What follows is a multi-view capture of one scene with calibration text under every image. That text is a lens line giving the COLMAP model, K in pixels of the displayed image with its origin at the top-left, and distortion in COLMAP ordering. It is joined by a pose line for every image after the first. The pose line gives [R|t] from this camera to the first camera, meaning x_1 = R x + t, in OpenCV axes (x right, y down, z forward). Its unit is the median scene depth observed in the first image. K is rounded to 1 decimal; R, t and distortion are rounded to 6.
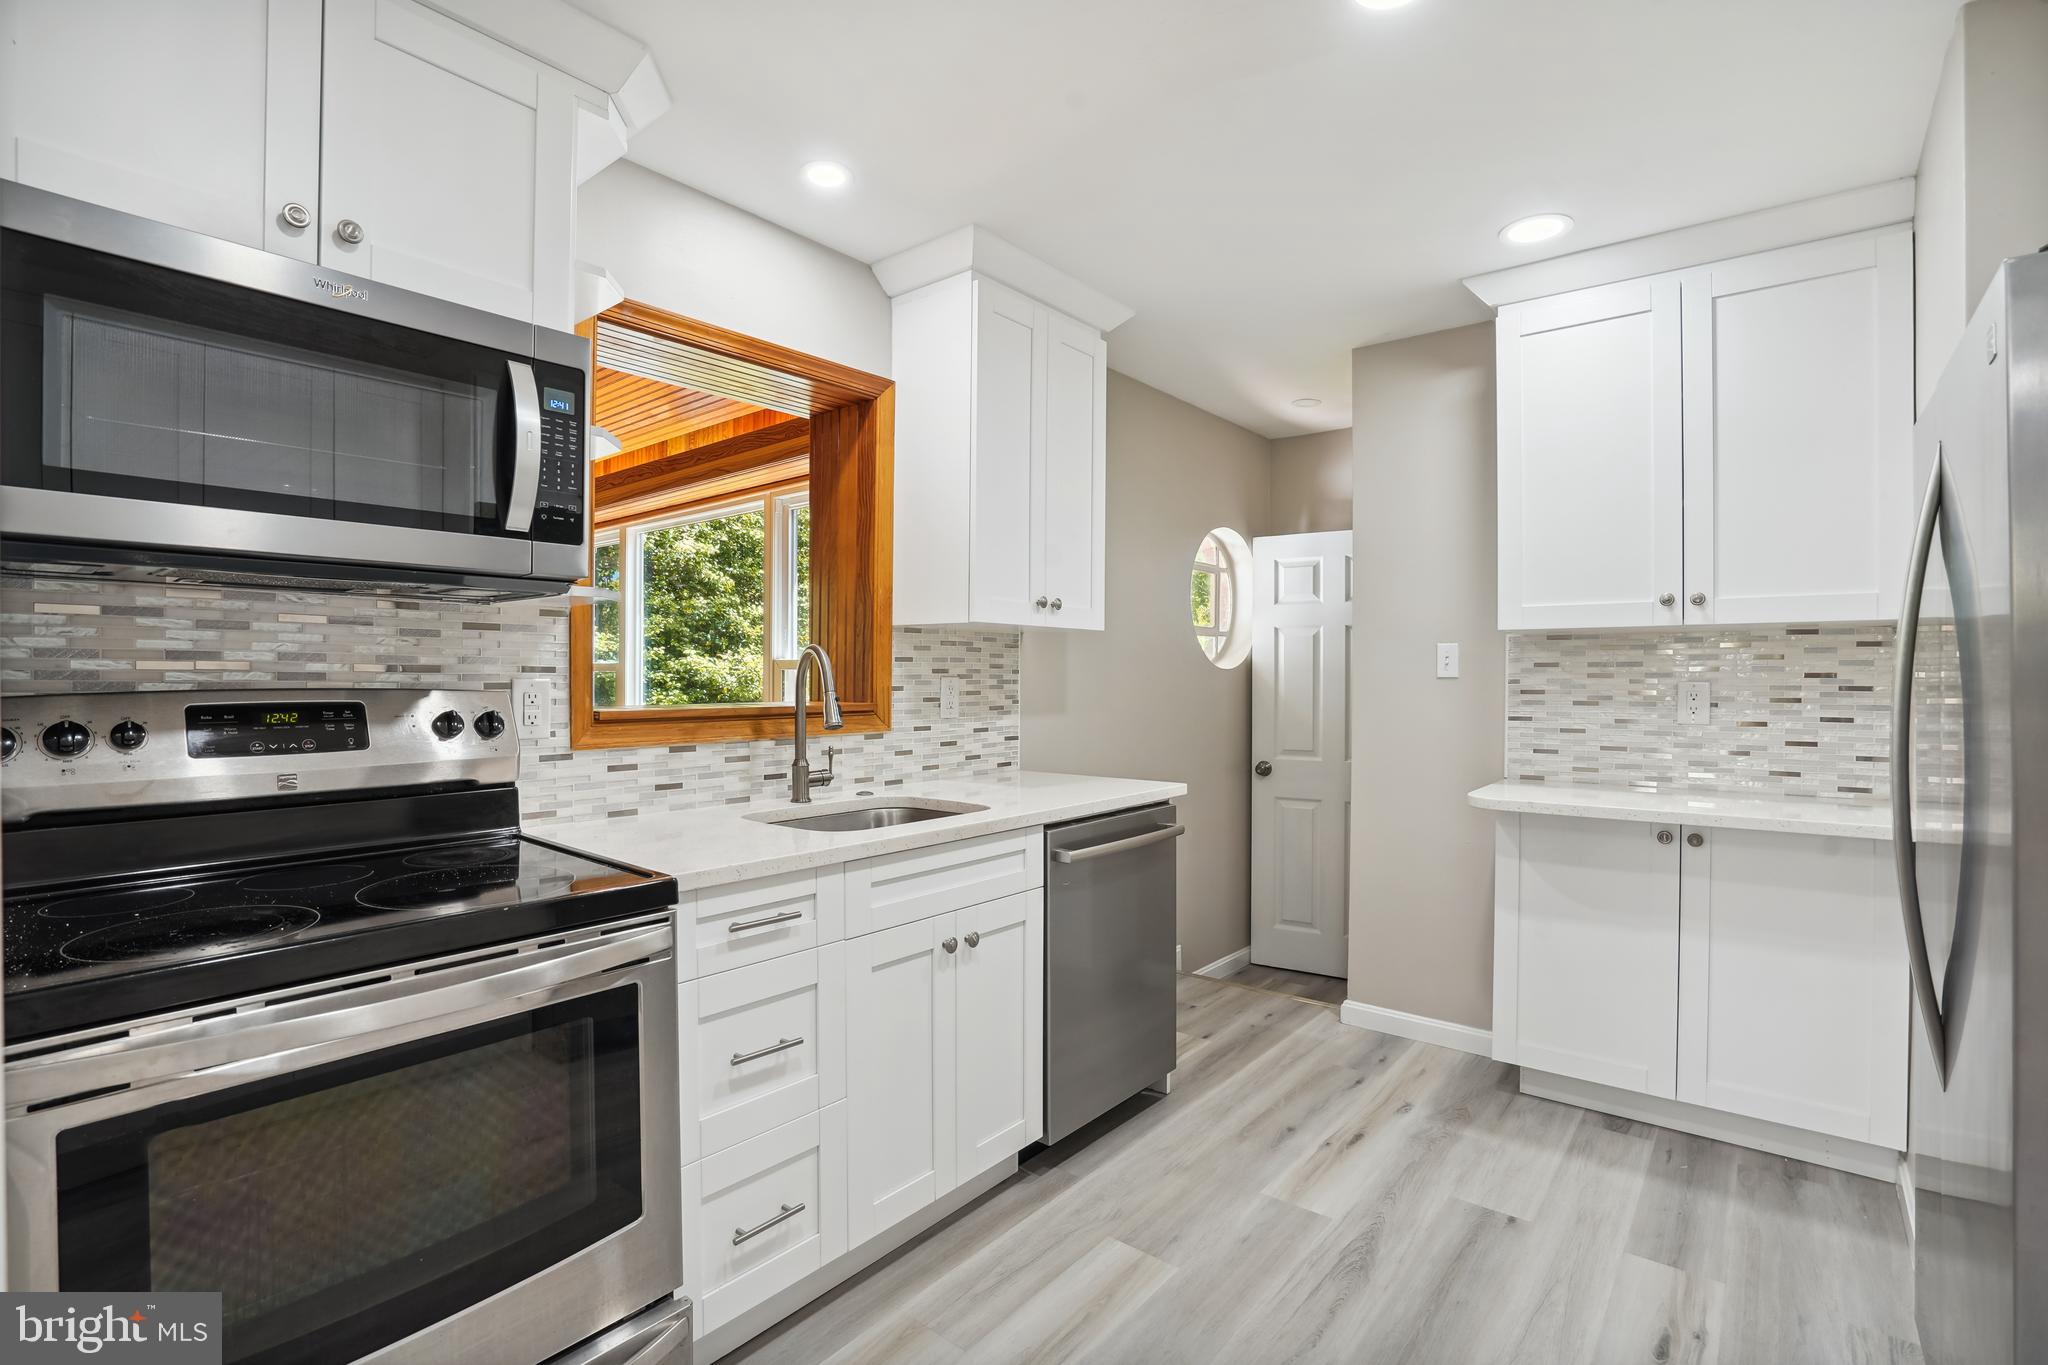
lens RADIAL K [[964.5, 0, 1012.2], [0, 964.5, 673.9], [0, 0, 1]] dist [-0.039177, 0.015131]
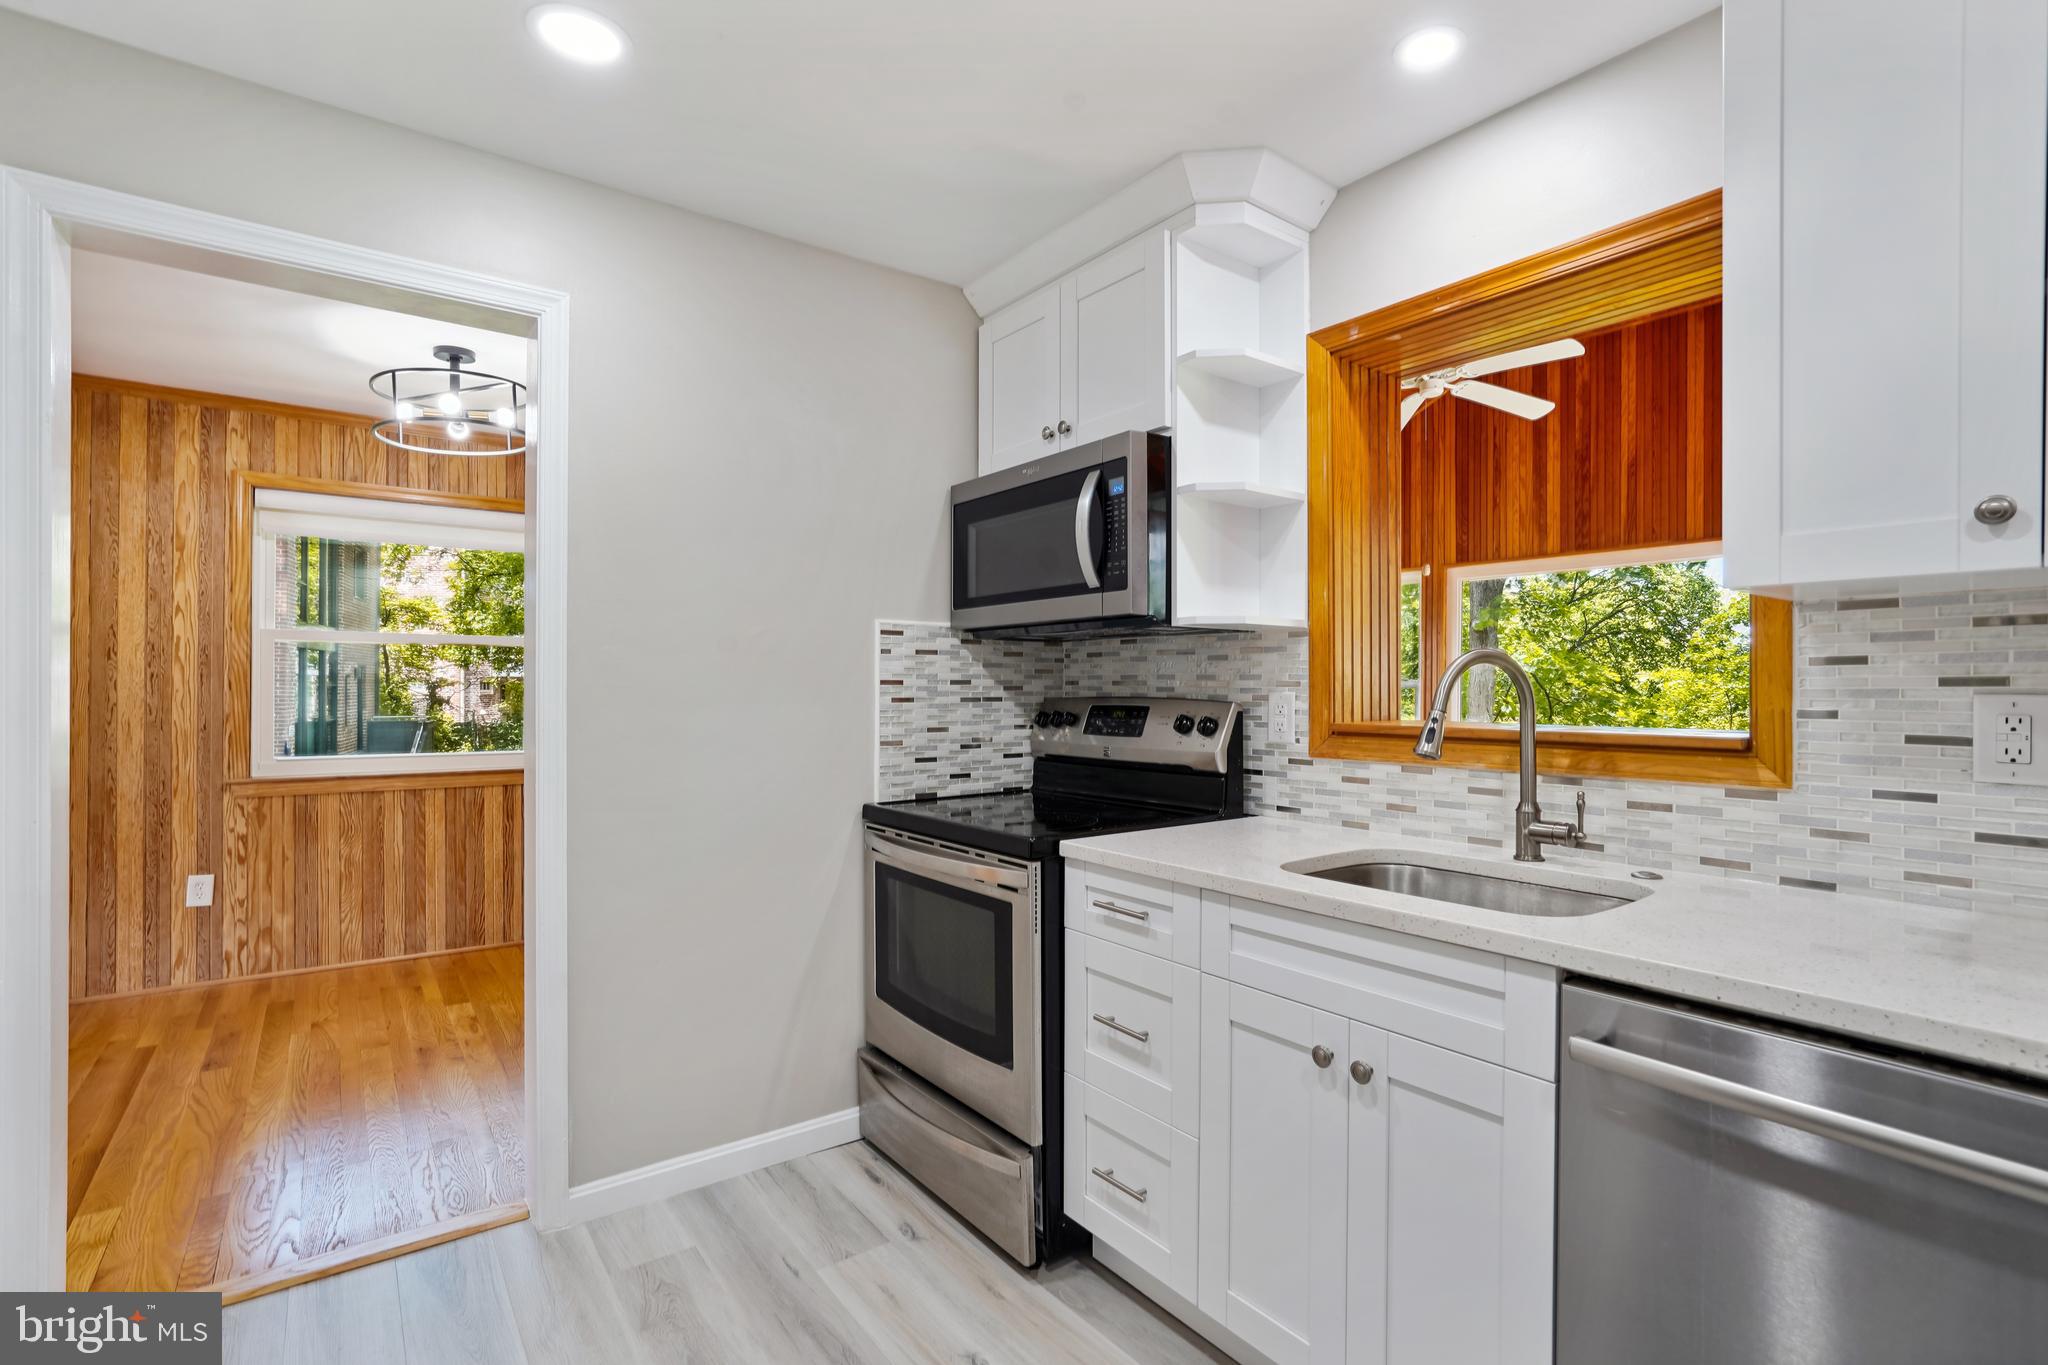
lens RADIAL K [[964.5, 0, 1063.3], [0, 964.5, 689.8], [0, 0, 1]] dist [-0.039177, 0.015131]
pose [[-0.214614, -0.001885, -0.976697, 0.605226], [-0.003438, 0.999993, -0.001174, 0.004023], [0.976693, 0.003106, -0.214619, 0.844919]]
